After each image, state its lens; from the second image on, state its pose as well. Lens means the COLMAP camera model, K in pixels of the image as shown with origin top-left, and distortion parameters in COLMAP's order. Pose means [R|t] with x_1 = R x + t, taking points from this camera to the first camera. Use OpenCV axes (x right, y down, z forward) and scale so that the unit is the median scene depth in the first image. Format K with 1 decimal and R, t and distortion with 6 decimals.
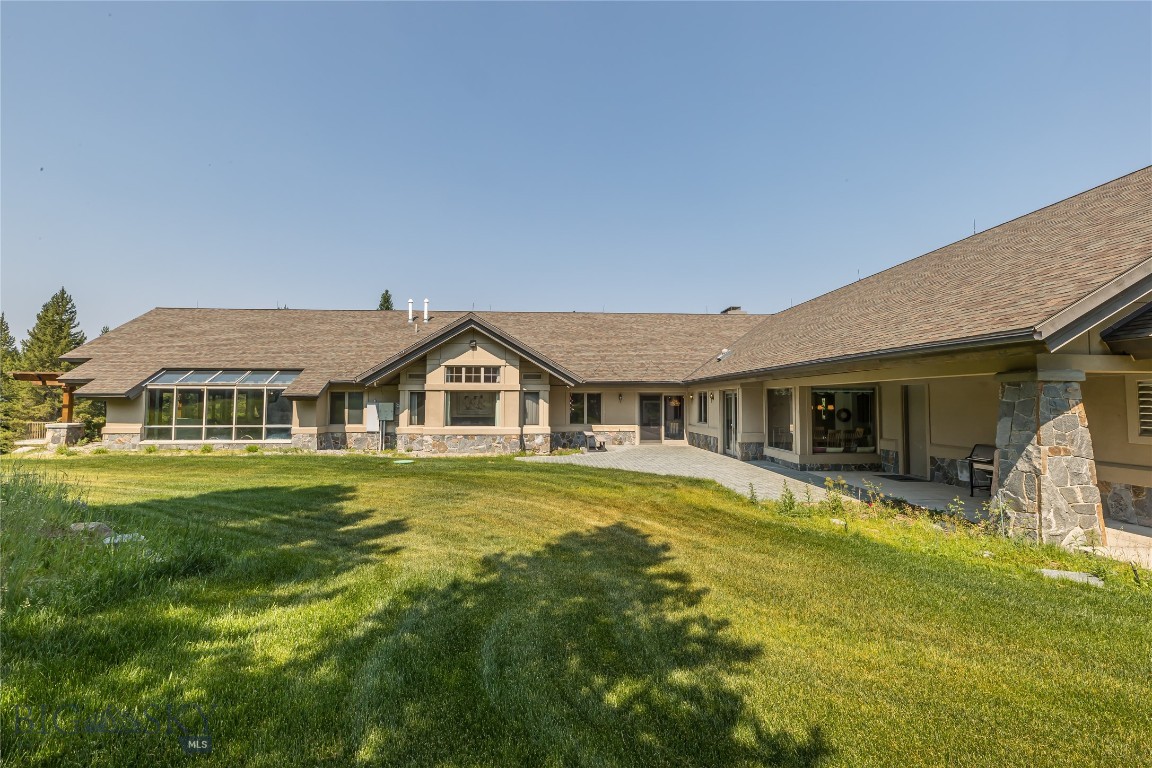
lens RADIAL K [[520.4, 0, 577.6], [0, 520.4, 377.2], [0, 0, 1]] dist [-0.020636, 0.000387]
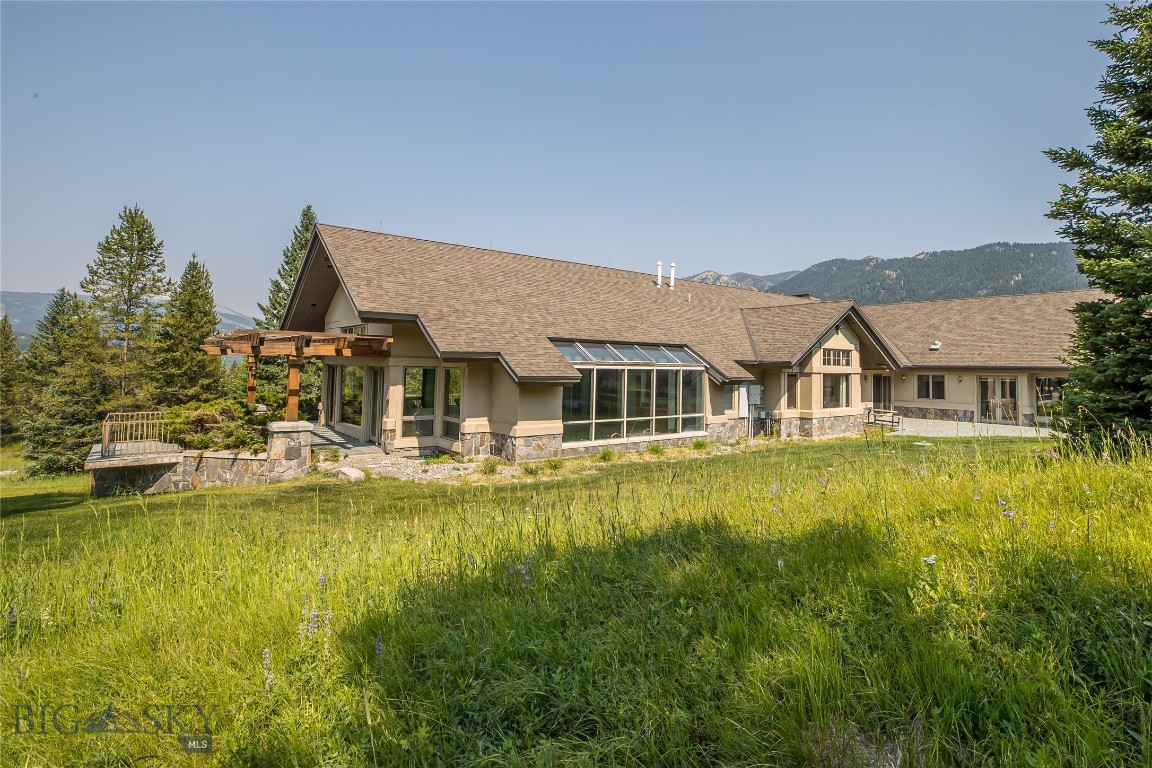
lens RADIAL K [[520.4, 0, 577.6], [0, 520.4, 377.2], [0, 0, 1]] dist [-0.020636, 0.000387]
pose [[0.865221, 0.000220, 0.501390, -1.157716], [-0.025337, 0.998742, 0.043283, 0.001994], [-0.500750, -0.050153, 0.864138, 0.373393]]
